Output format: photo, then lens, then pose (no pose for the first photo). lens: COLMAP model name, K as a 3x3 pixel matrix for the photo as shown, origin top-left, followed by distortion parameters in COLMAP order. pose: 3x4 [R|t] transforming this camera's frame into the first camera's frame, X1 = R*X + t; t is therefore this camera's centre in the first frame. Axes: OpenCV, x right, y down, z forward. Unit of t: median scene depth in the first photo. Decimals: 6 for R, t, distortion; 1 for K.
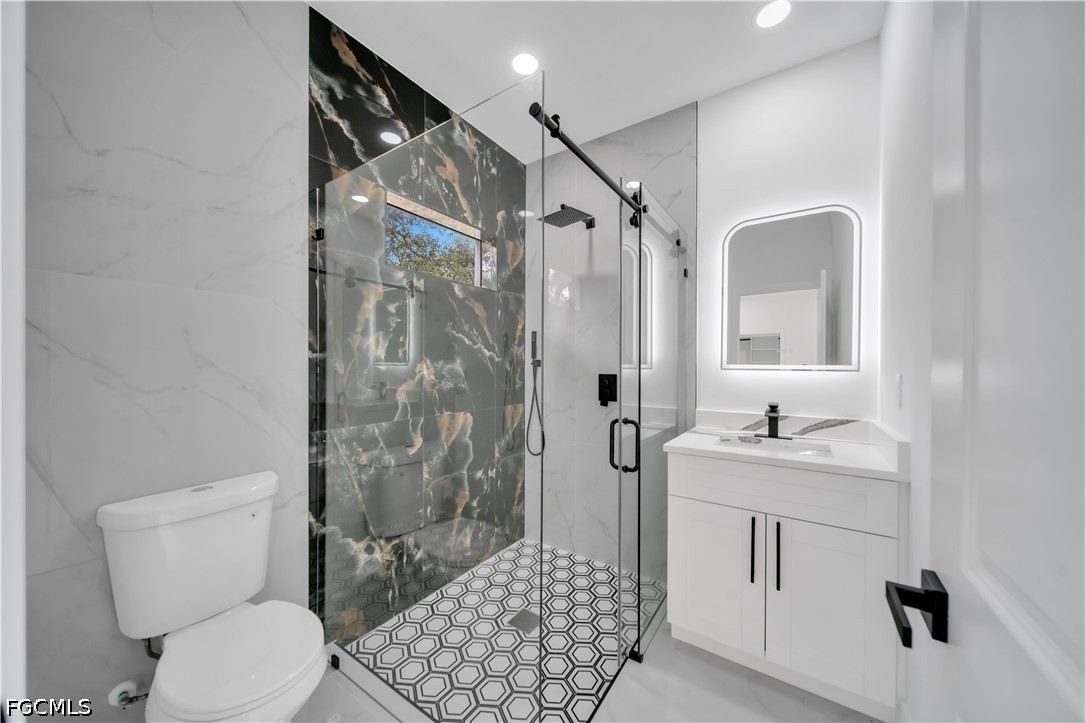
lens RADIAL K [[375.3, 0, 547.5], [0, 375.3, 368.2], [0, 0, 1]] dist [0.002197, -0.001414]
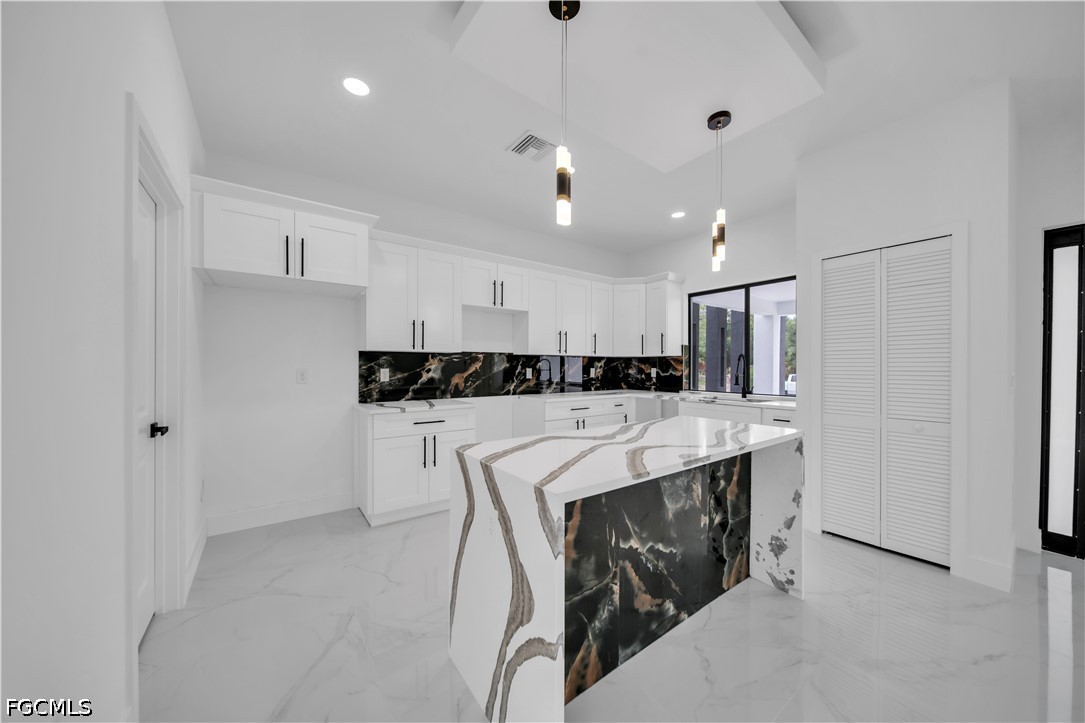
lens RADIAL K [[375.3, 0, 547.9], [0, 375.3, 368.0], [0, 0, 1]] dist [0.002197, -0.001414]
pose [[0.050898, 0.013463, -0.998613, 0.568028], [0.009037, -0.999874, -0.013019, 0.323157], [-0.998663, -0.008362, -0.051013, 1.460569]]
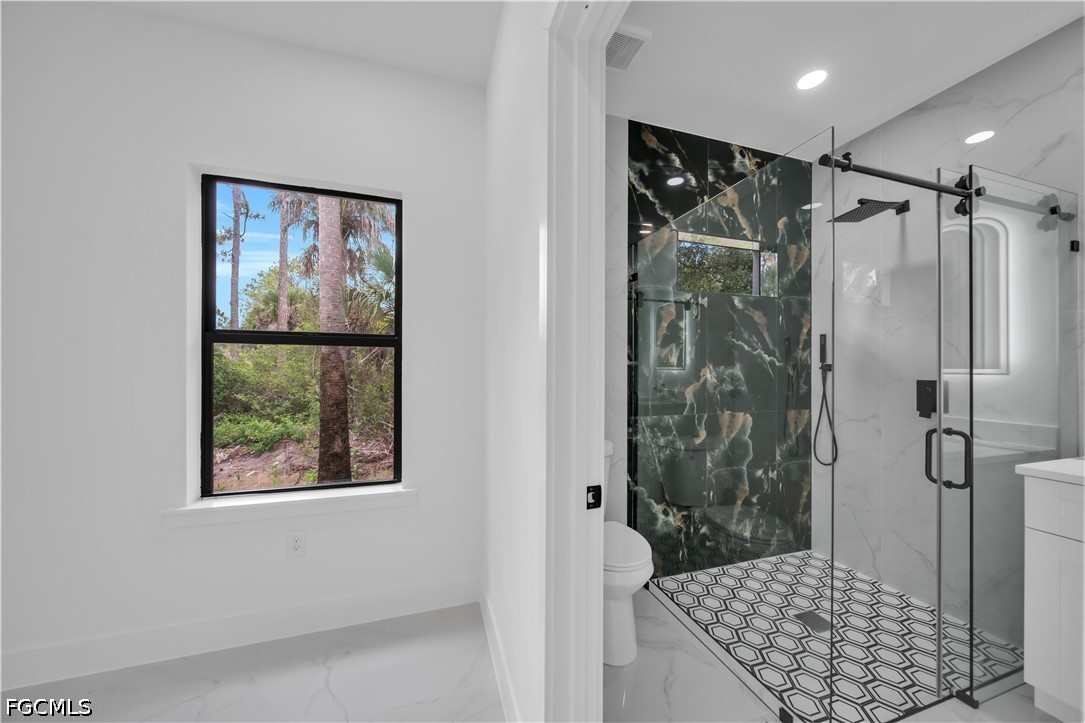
lens RADIAL K [[375.3, 0, 547.5], [0, 375.3, 368.4], [0, 0, 1]] dist [0.002197, -0.001414]
pose [[0.785459, -0.002857, -0.618907, 0.006442], [-0.003967, 0.999946, -0.009649, 0.000871], [0.618901, 0.010034, 0.785405, -0.243822]]
